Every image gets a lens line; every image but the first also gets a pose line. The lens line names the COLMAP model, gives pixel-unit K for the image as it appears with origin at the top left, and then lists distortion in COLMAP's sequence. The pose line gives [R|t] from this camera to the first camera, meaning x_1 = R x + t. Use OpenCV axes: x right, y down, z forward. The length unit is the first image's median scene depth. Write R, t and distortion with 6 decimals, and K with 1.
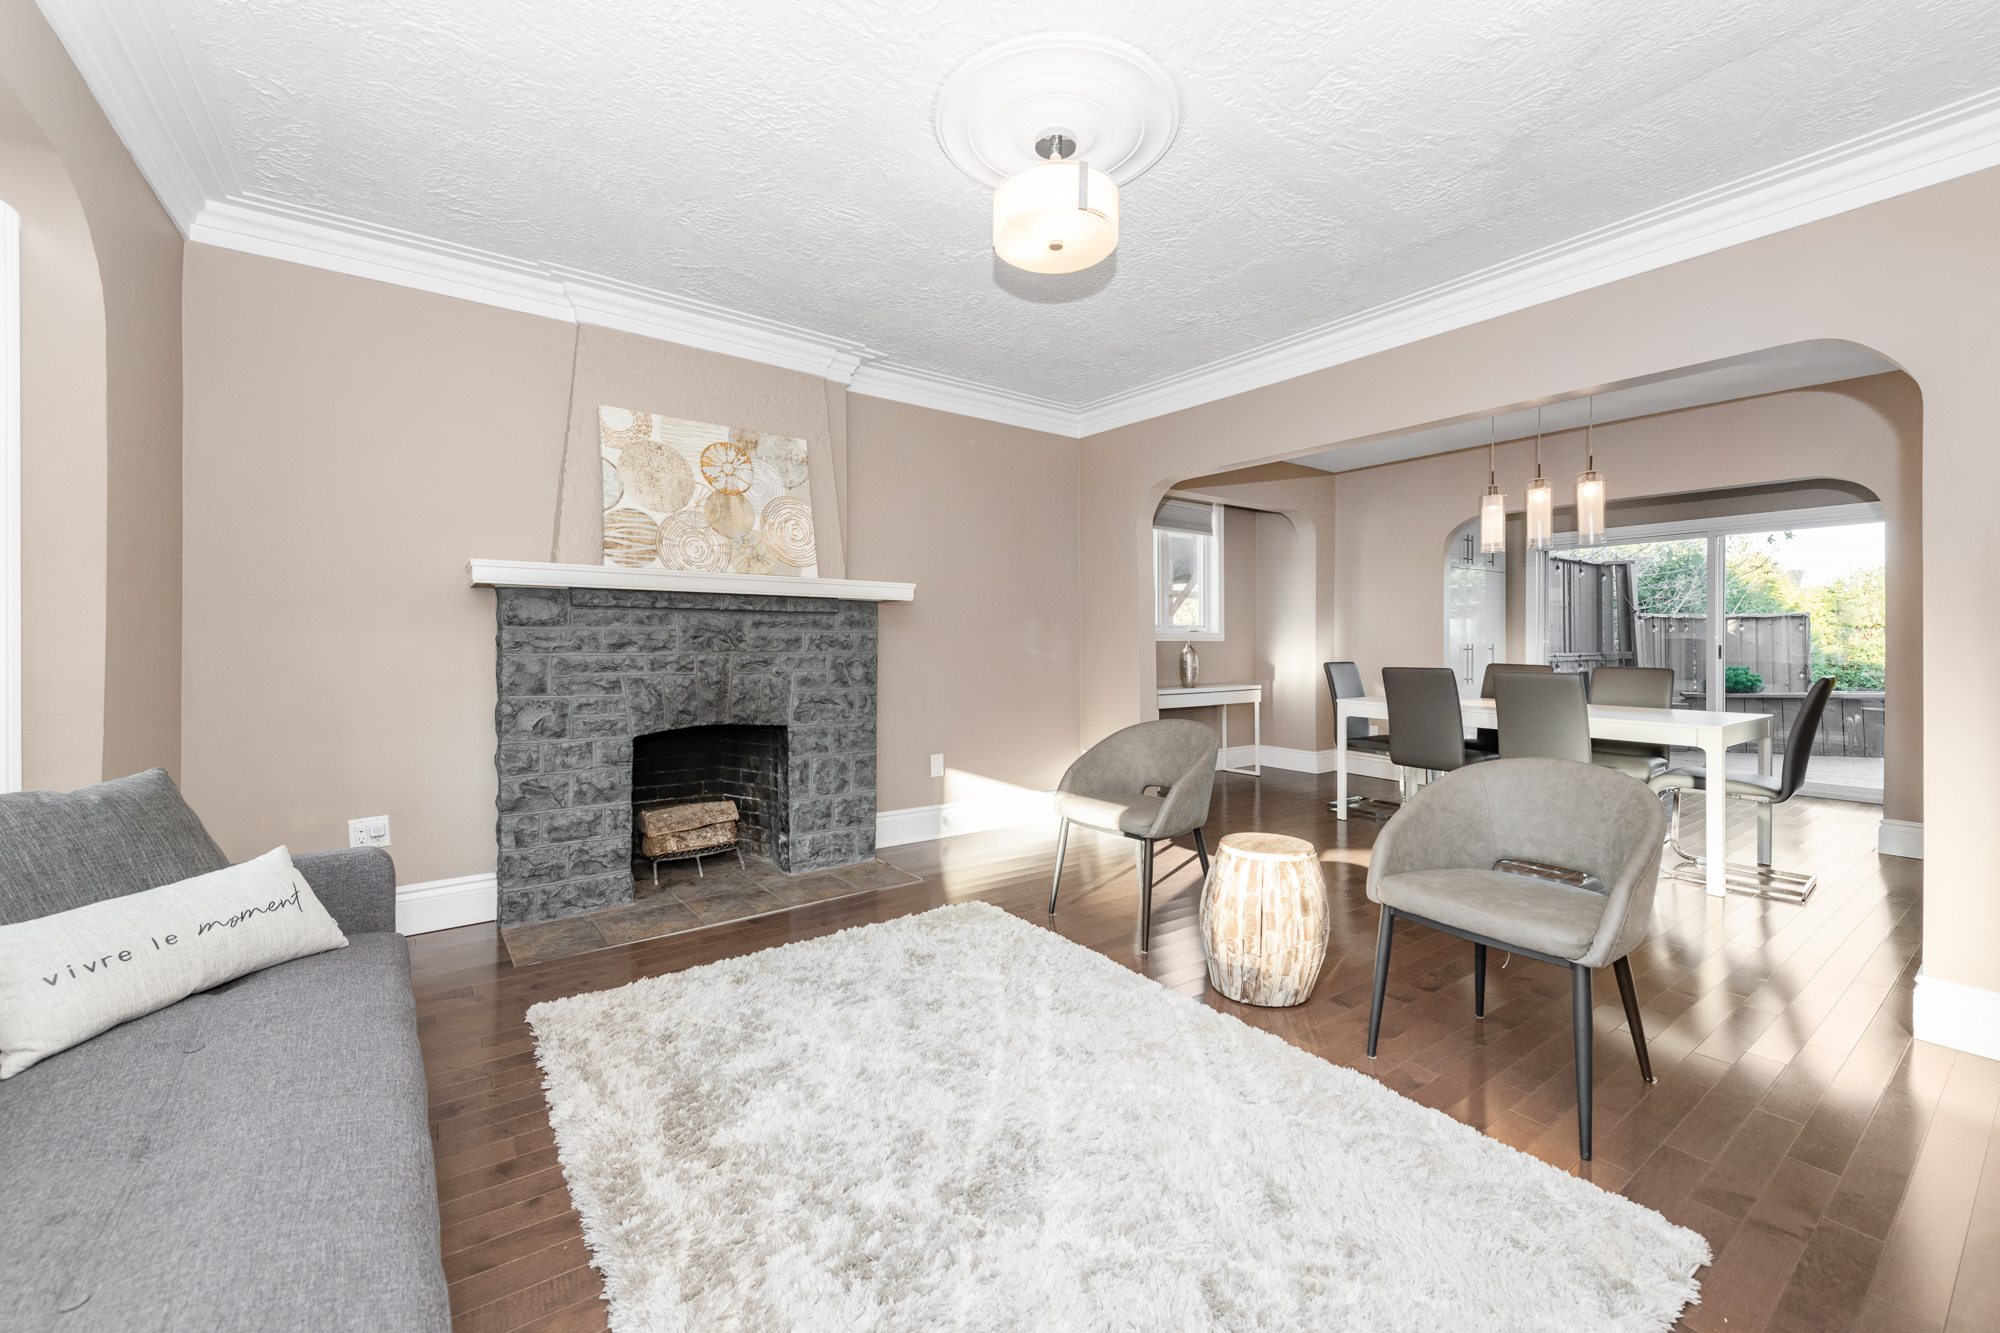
lens RADIAL K [[792.5, 0, 1000.6], [0, 792.5, 639.9], [0, 0, 1]] dist [-0.000229, -0.000039]
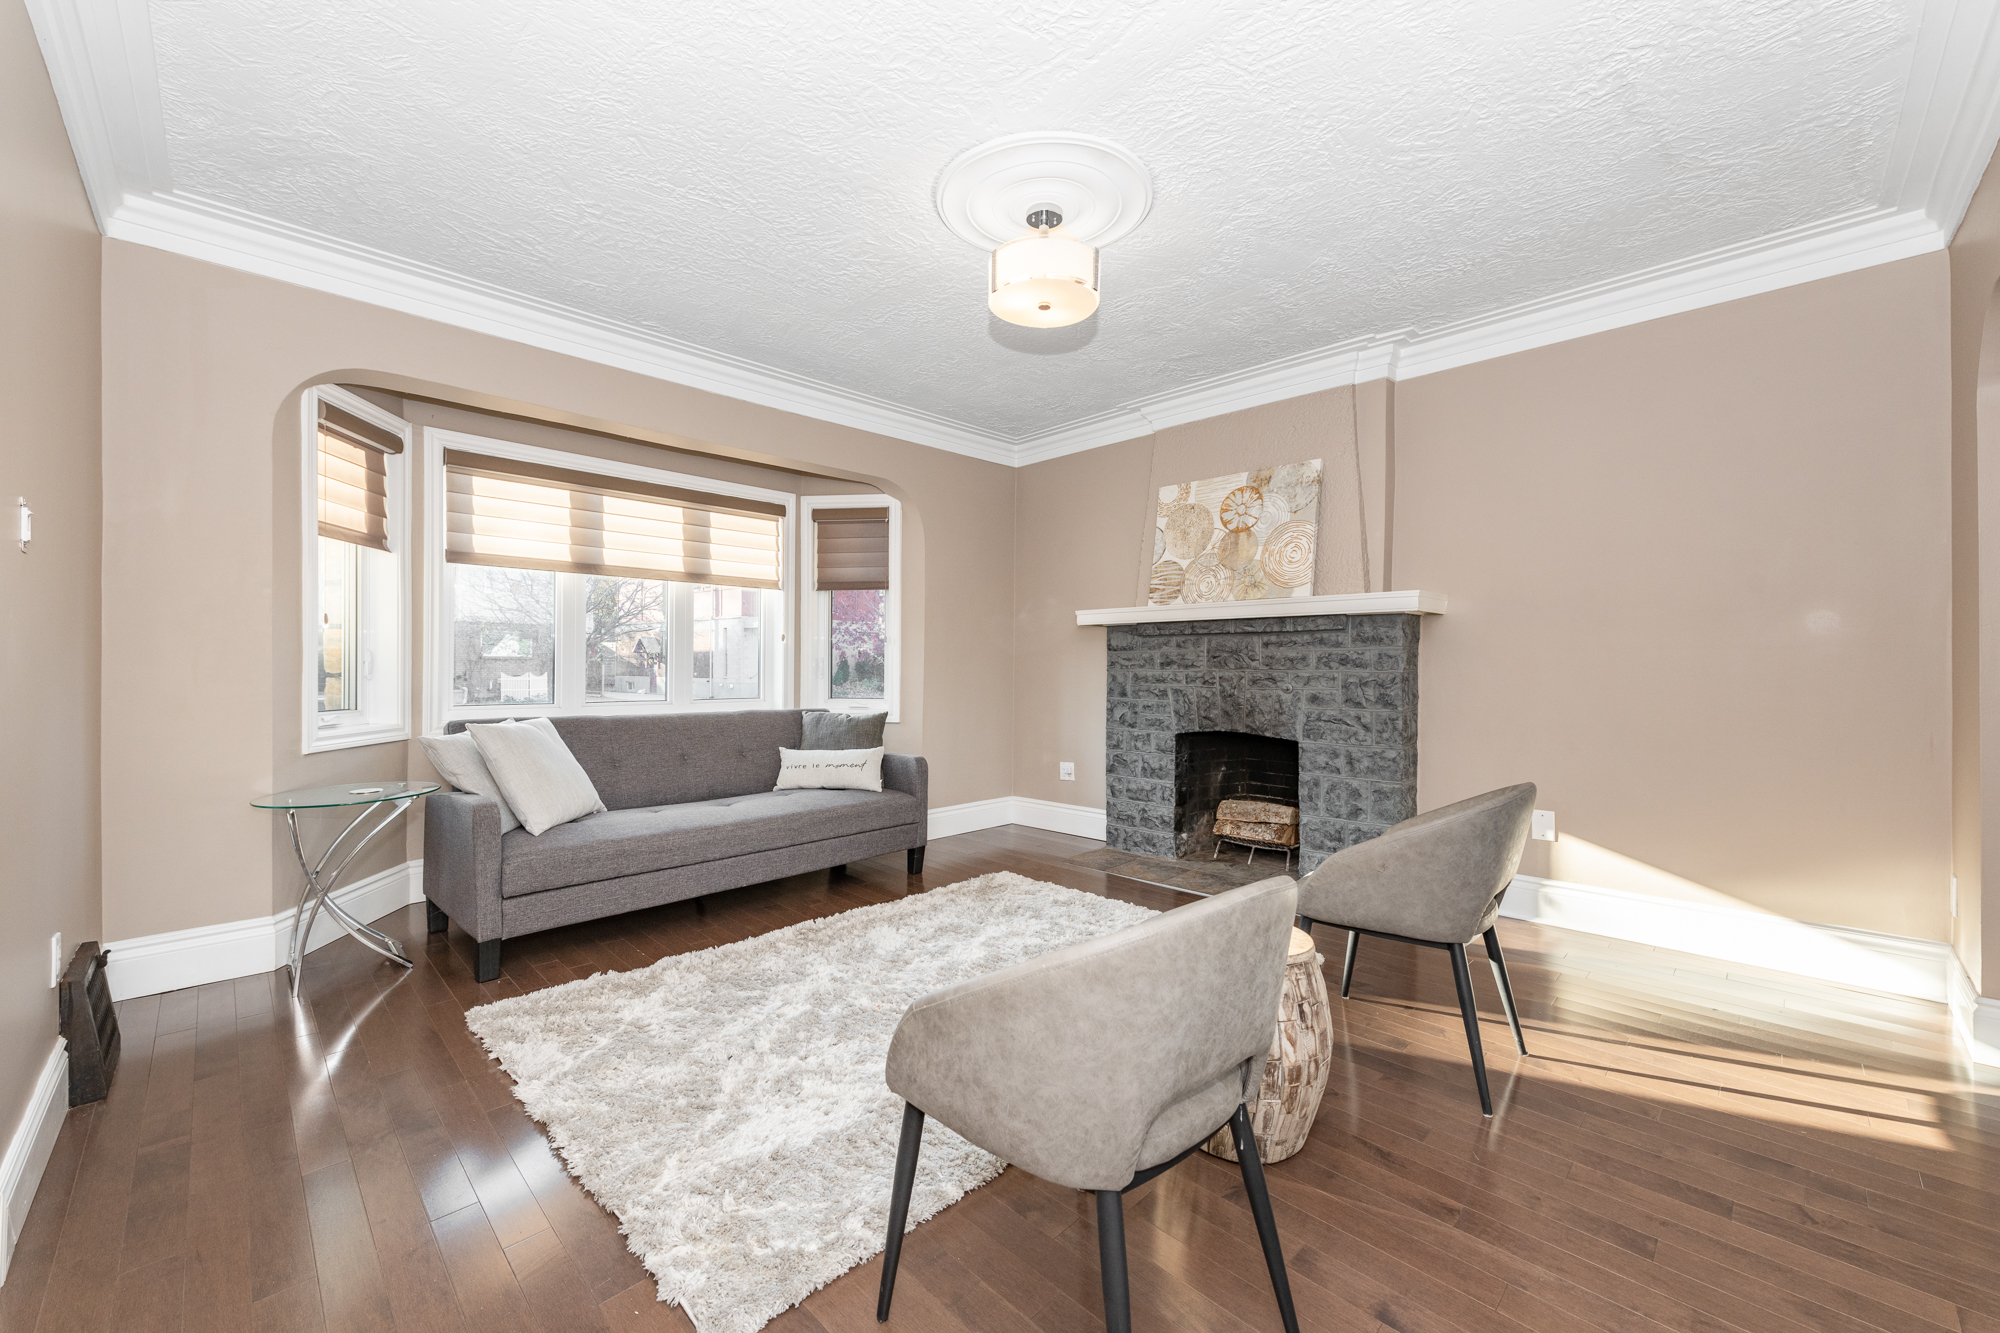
lens RADIAL K [[792.5, 0, 992.7], [0, 792.5, 658.3], [0, 0, 1]] dist [-0.000229, -0.000039]
pose [[0.127293, -0.008006, -0.991833, 0.771775], [0.006549, 0.999952, -0.007231, 0.005071], [0.991844, -0.005575, 0.127340, 0.515137]]
